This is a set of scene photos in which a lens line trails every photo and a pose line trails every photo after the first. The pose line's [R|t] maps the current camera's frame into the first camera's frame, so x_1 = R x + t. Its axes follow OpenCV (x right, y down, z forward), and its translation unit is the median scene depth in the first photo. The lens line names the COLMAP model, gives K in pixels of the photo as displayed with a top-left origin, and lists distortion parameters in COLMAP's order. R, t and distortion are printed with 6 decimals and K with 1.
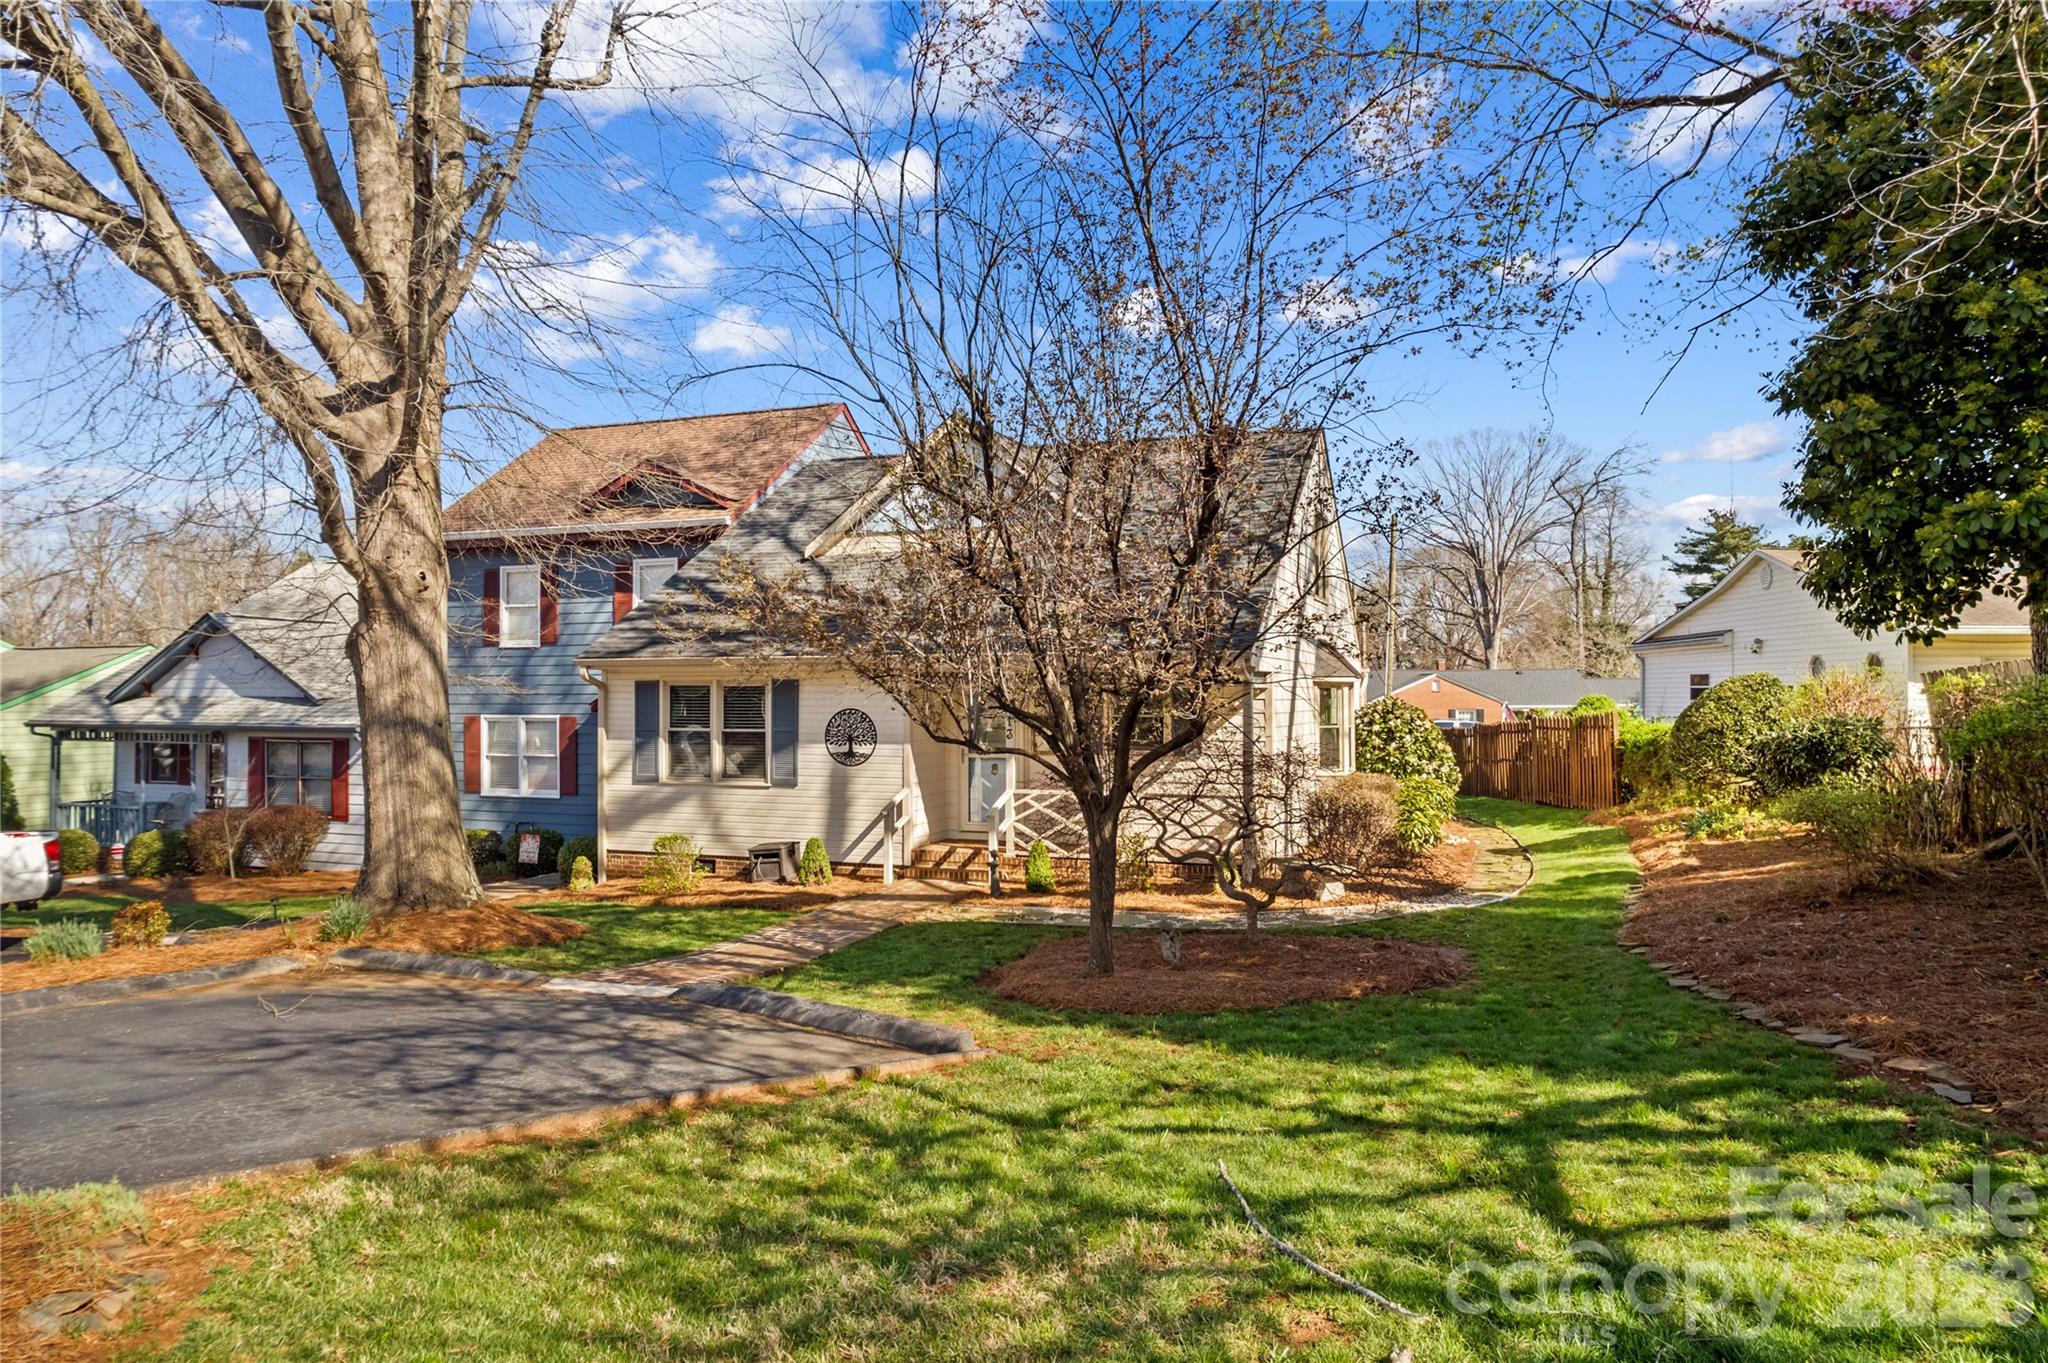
lens RADIAL K [[1260.3, 0, 1024.0], [0, 1260.3, 681.5], [0, 0, 1]] dist [-0.006072, -0.000234]
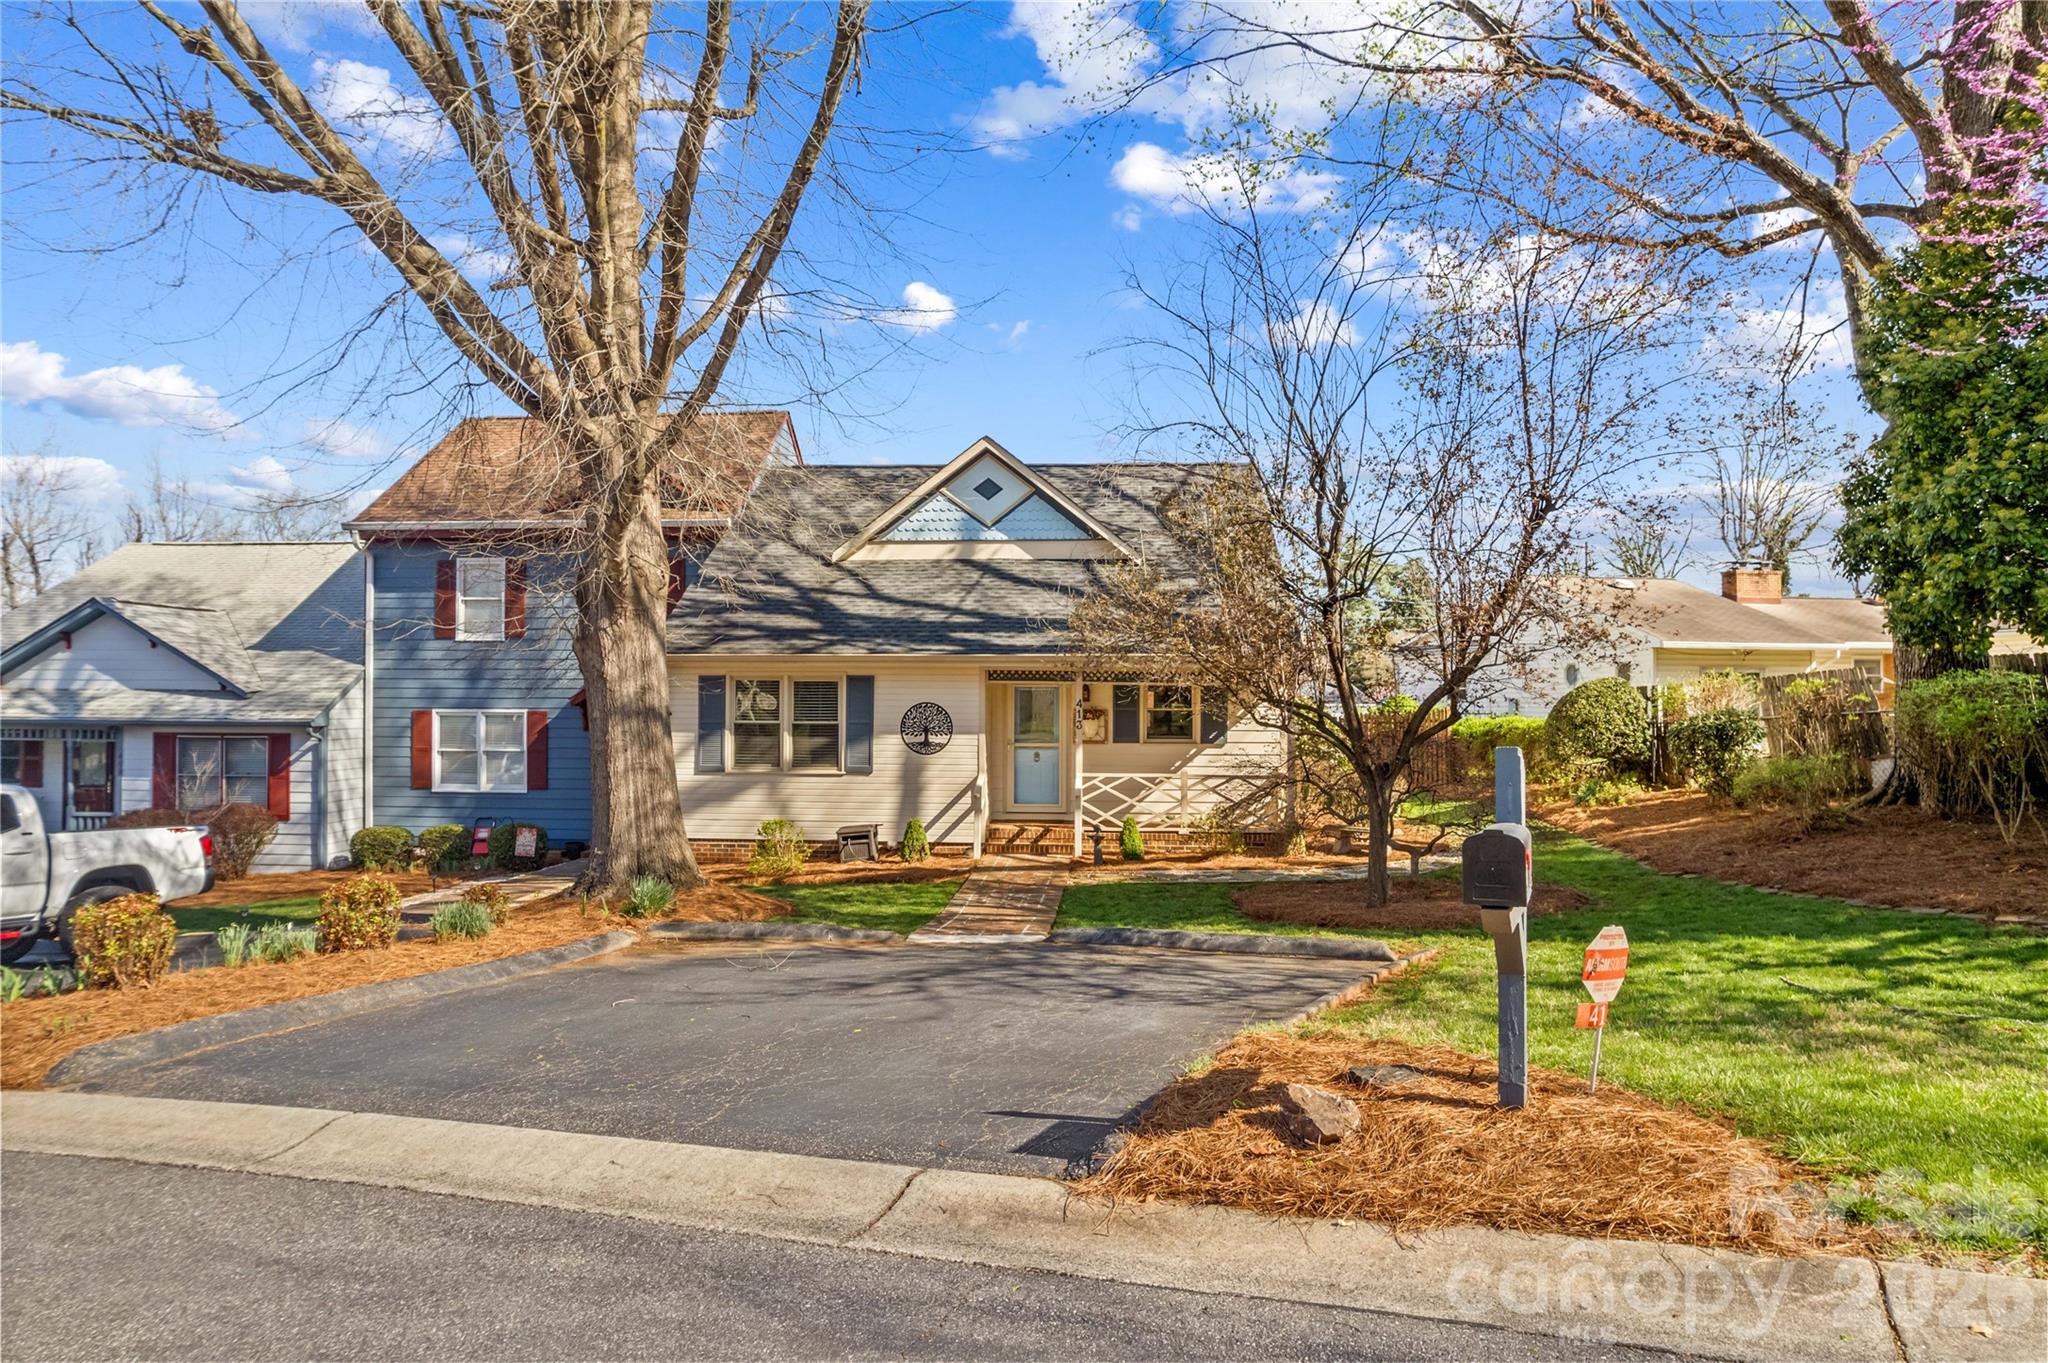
lens RADIAL K [[1231.9, 0, 1024.0], [0, 1231.9, 681.5], [0, 0, 1]] dist [0.002982, 0.000146]
pose [[0.966395, 0.007883, 0.256940, -0.319722], [-0.007628, 0.999969, -0.001991, 0.004634], [-0.256948, -0.000036, 0.966425, -0.060472]]
